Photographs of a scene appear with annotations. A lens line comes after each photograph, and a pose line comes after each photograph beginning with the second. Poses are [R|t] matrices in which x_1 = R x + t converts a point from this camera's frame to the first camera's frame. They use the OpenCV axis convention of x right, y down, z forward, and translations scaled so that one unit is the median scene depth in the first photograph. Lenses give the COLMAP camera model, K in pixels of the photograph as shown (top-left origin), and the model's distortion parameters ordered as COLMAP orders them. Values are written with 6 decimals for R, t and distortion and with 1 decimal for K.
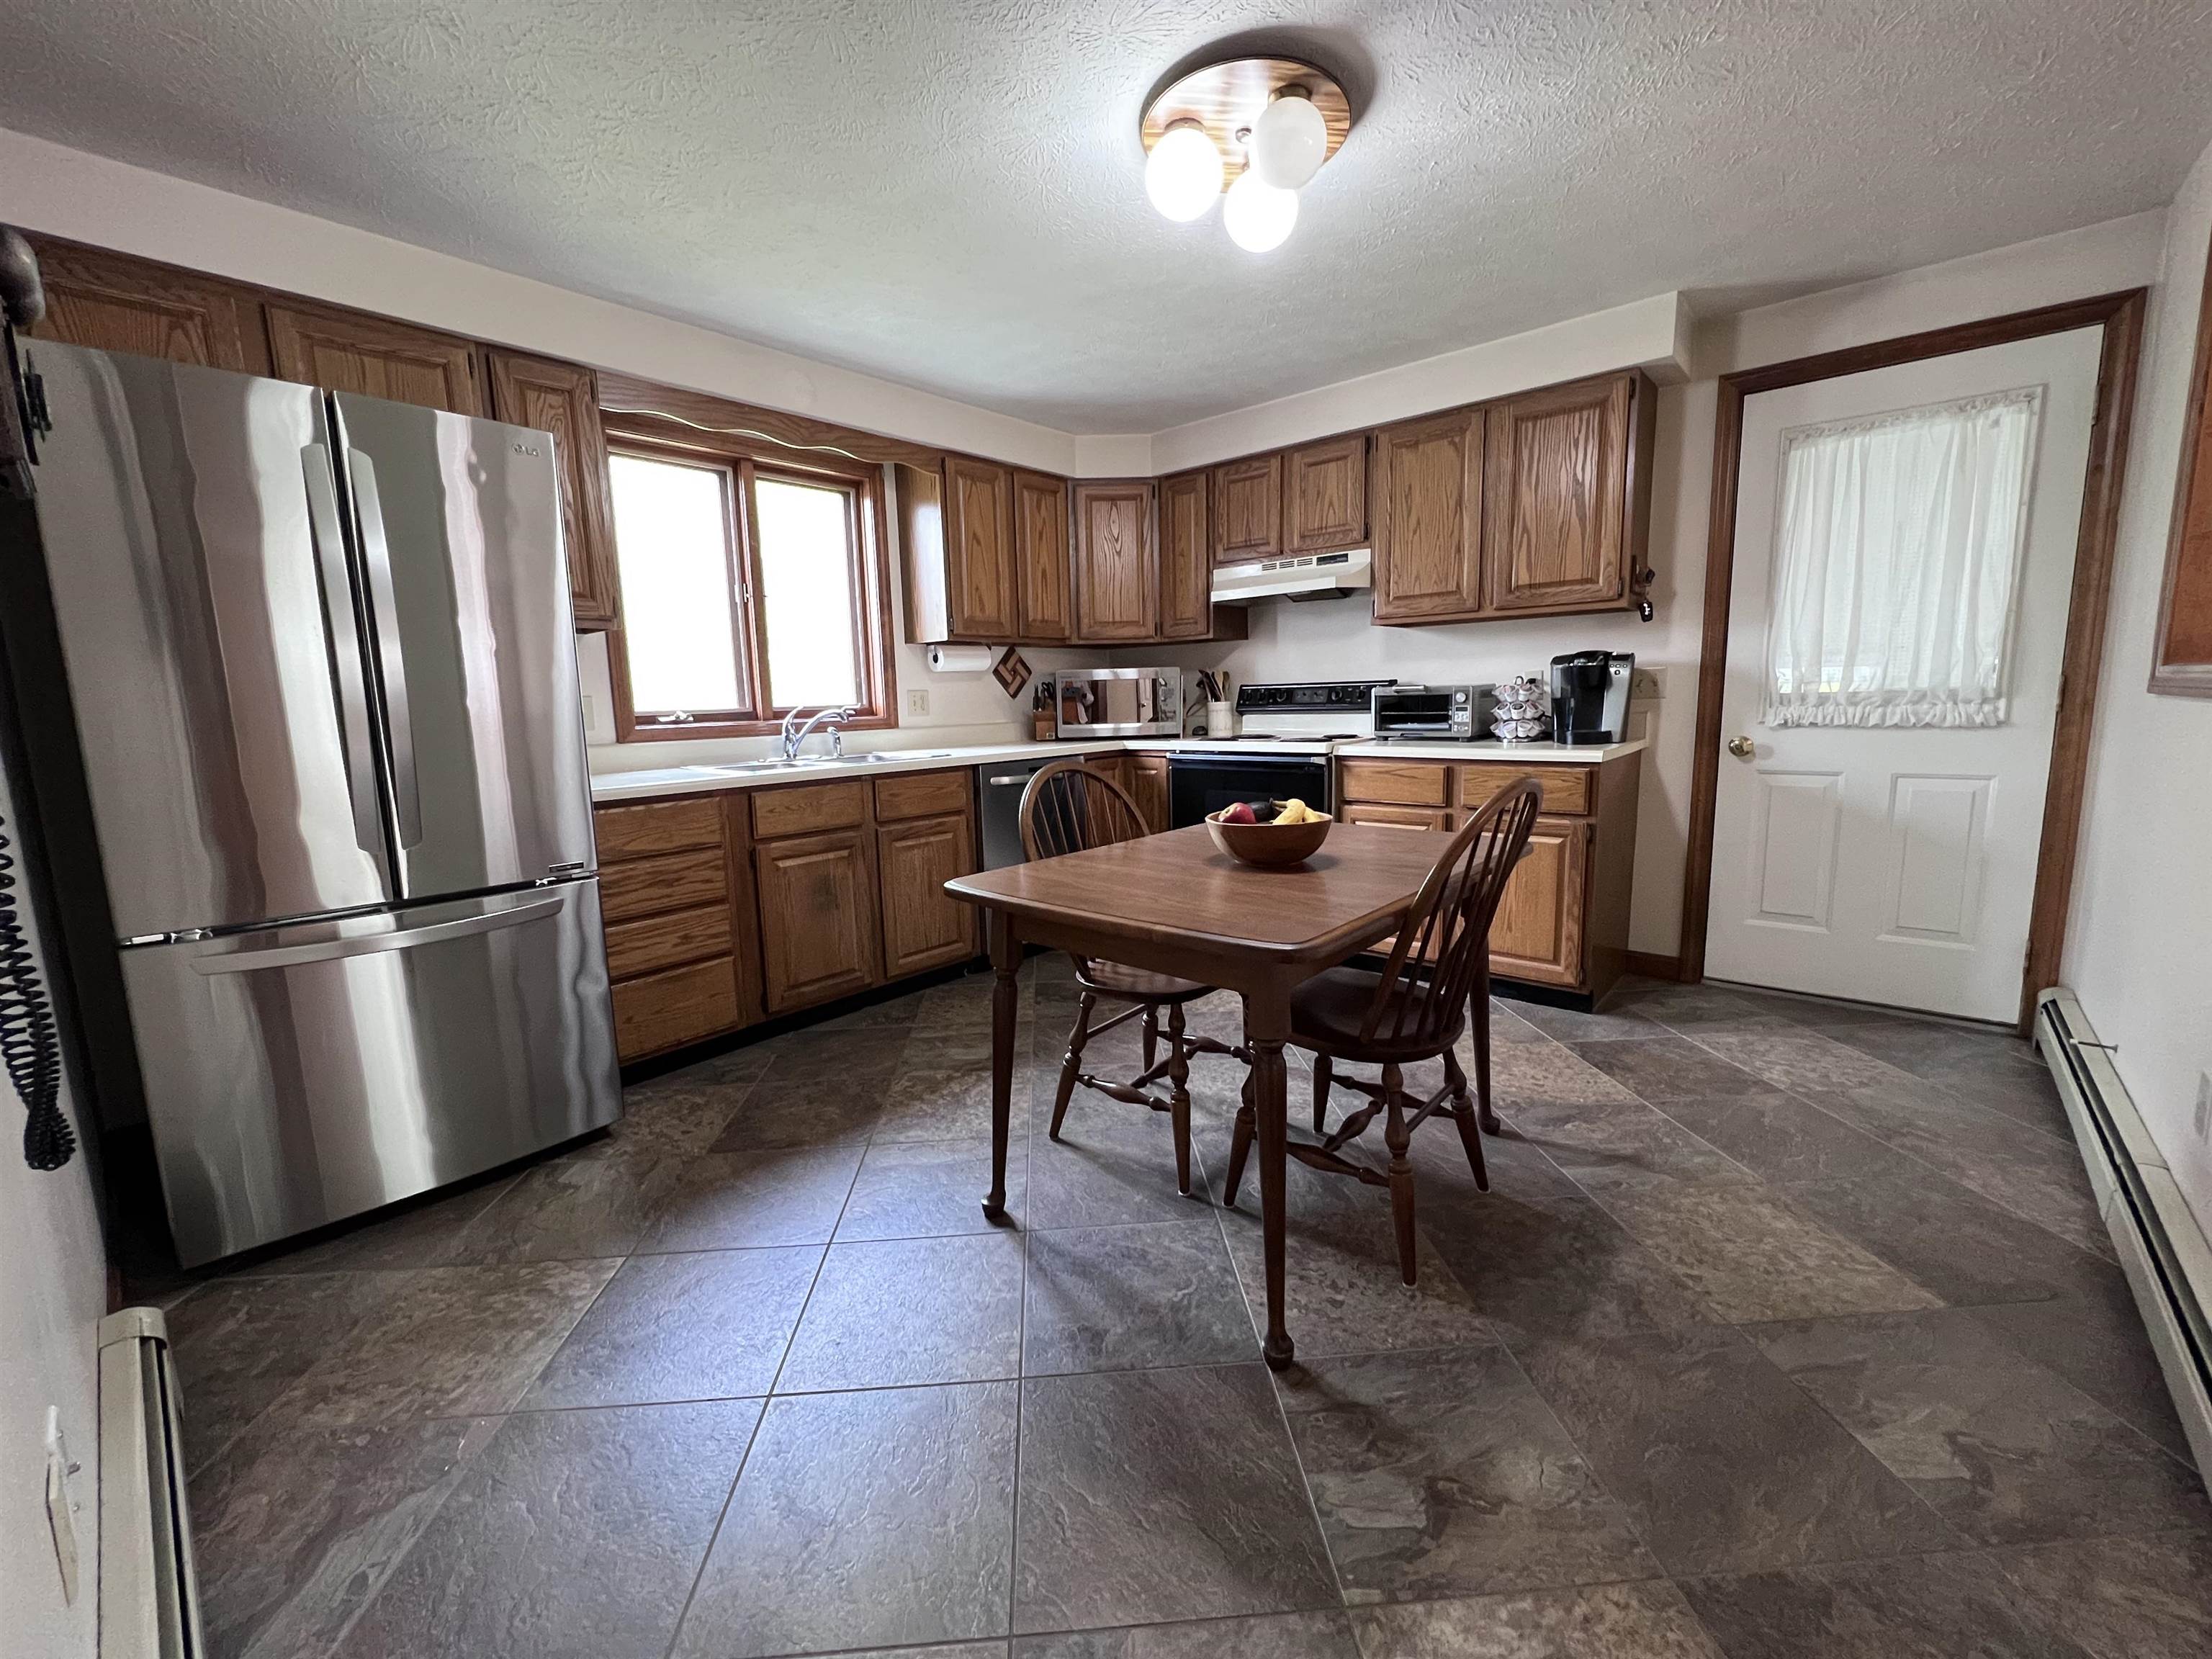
lens RADIAL K [[890.6, 0, 1098.0], [0, 890.6, 829.0], [0, 0, 1]] dist [-0.002433, 0.001170]
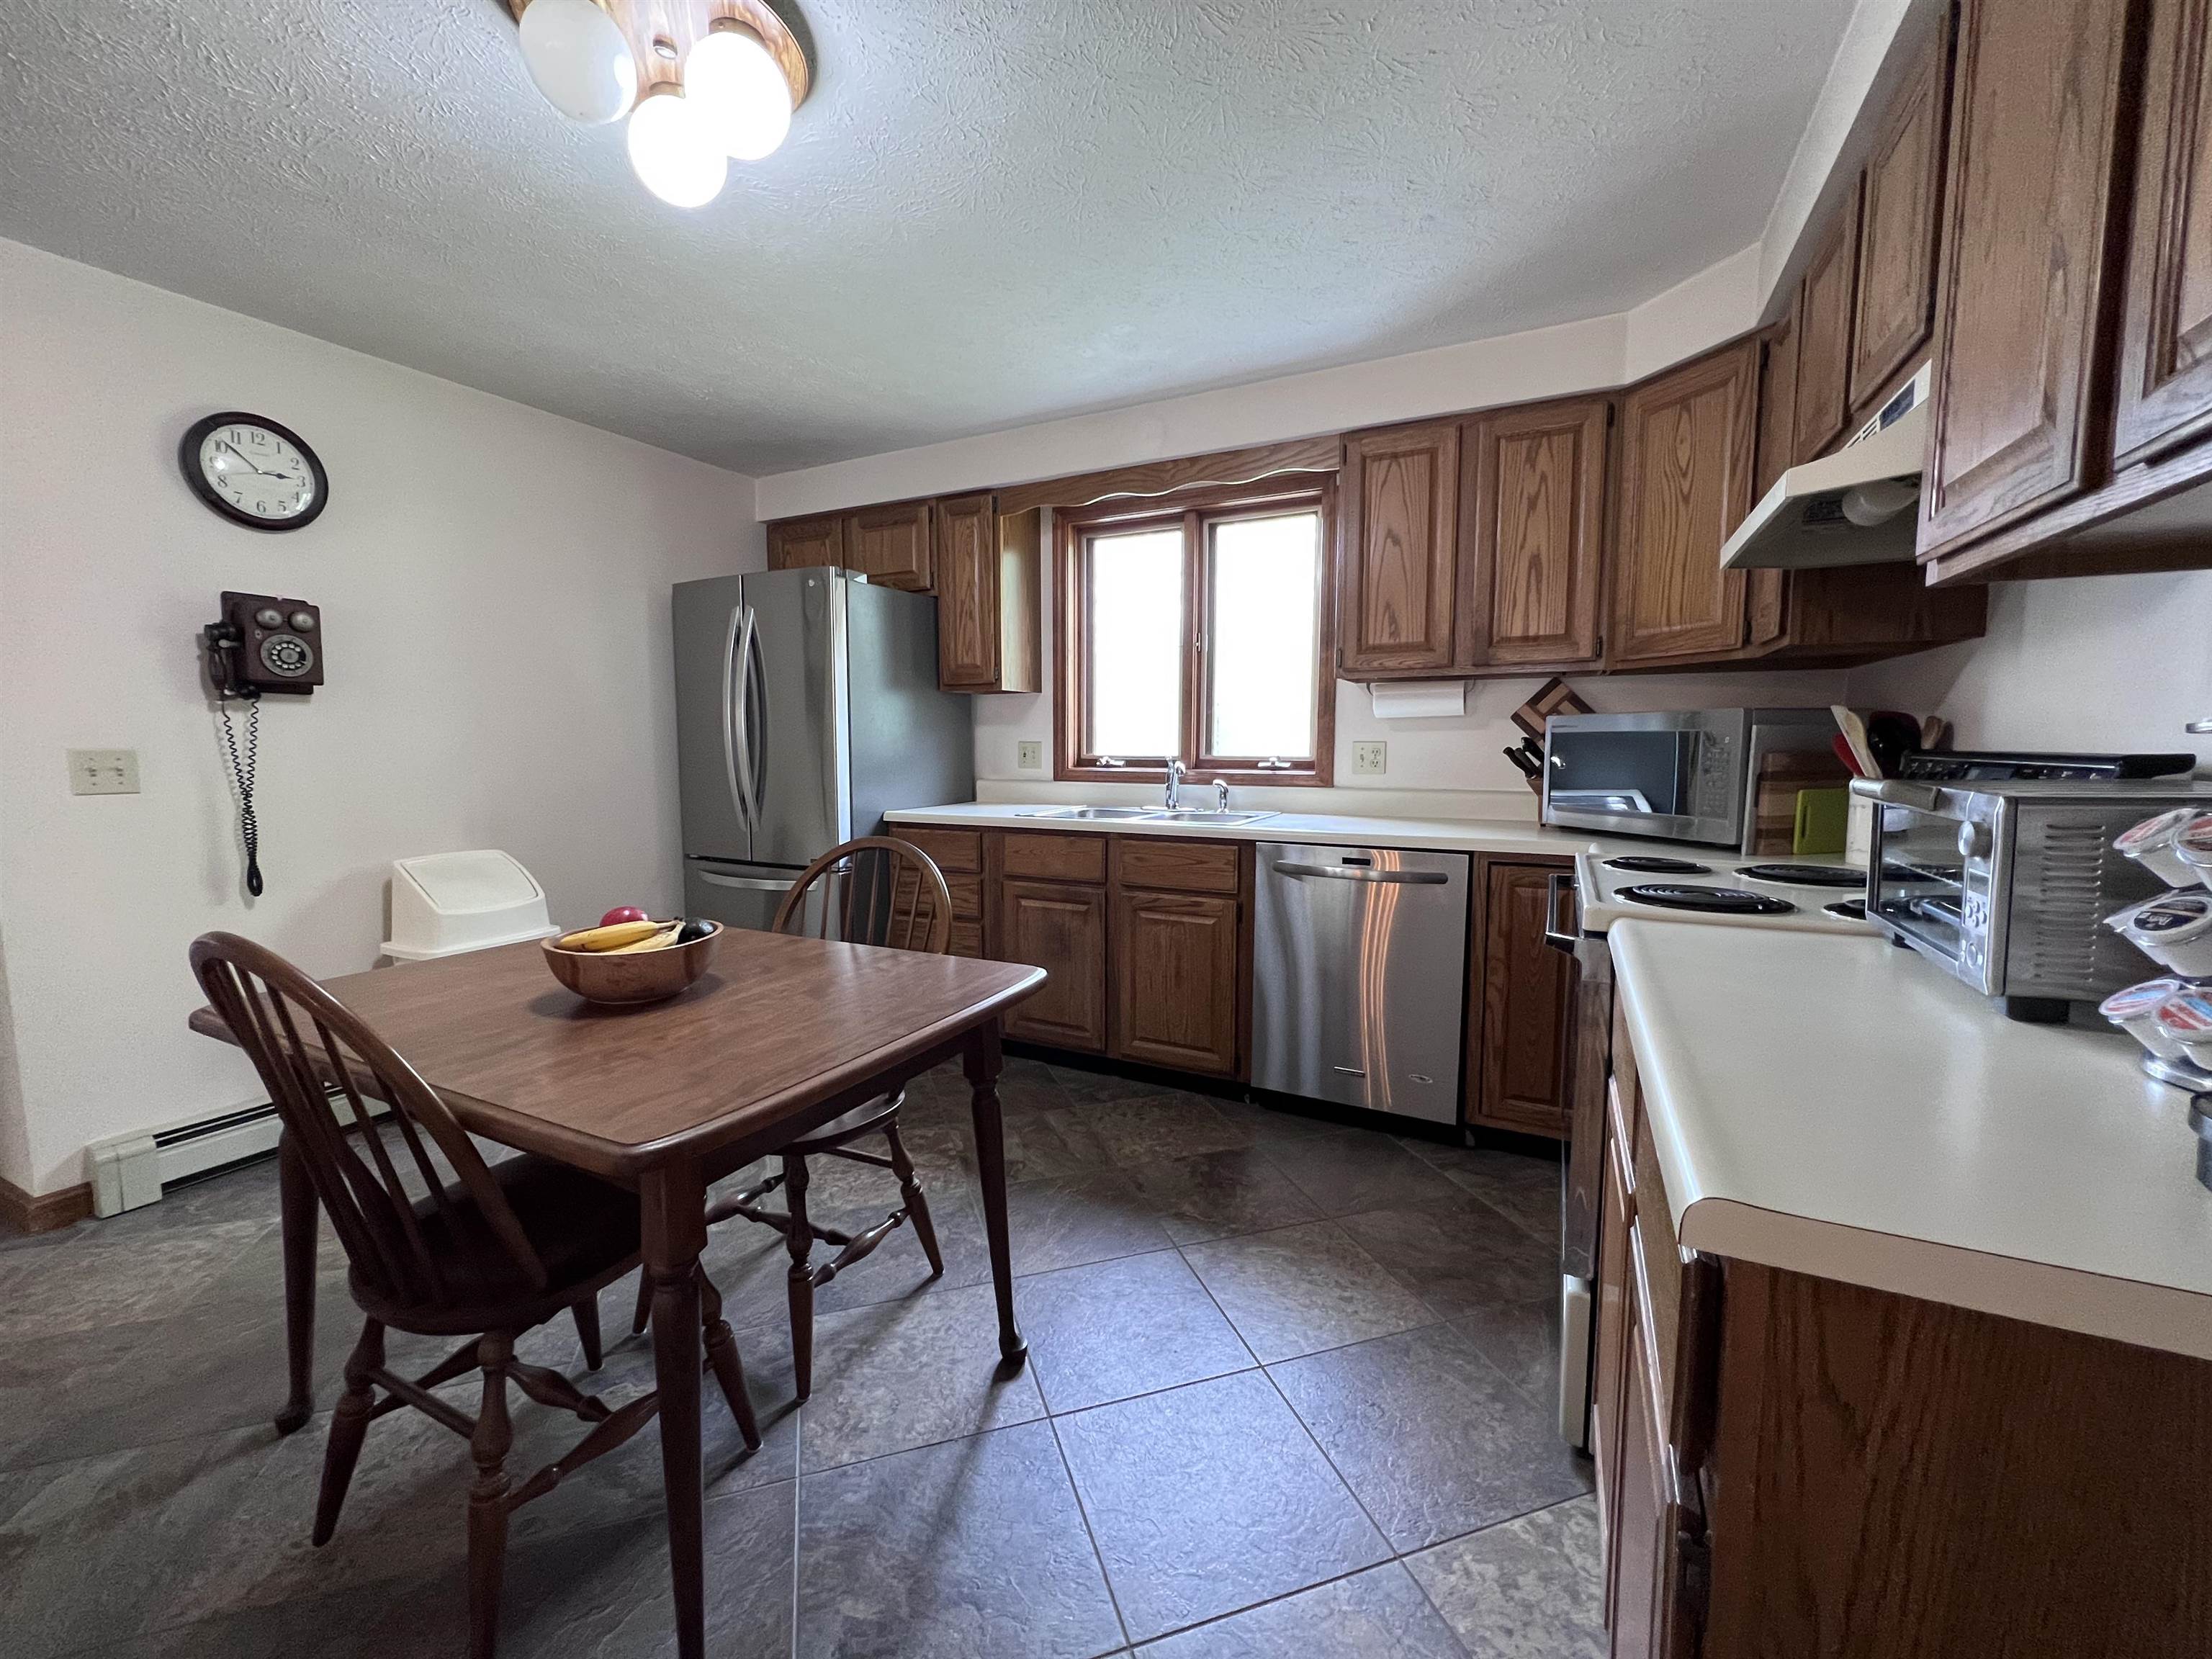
lens RADIAL K [[890.6, 0, 1106.9], [0, 890.6, 827.6], [0, 0, 1]] dist [-0.002433, 0.001170]
pose [[0.256391, 0.121159, -0.958949, 0.567161], [-0.149475, 0.985148, 0.084505, -0.127886], [0.954945, 0.121673, 0.270693, 0.653573]]
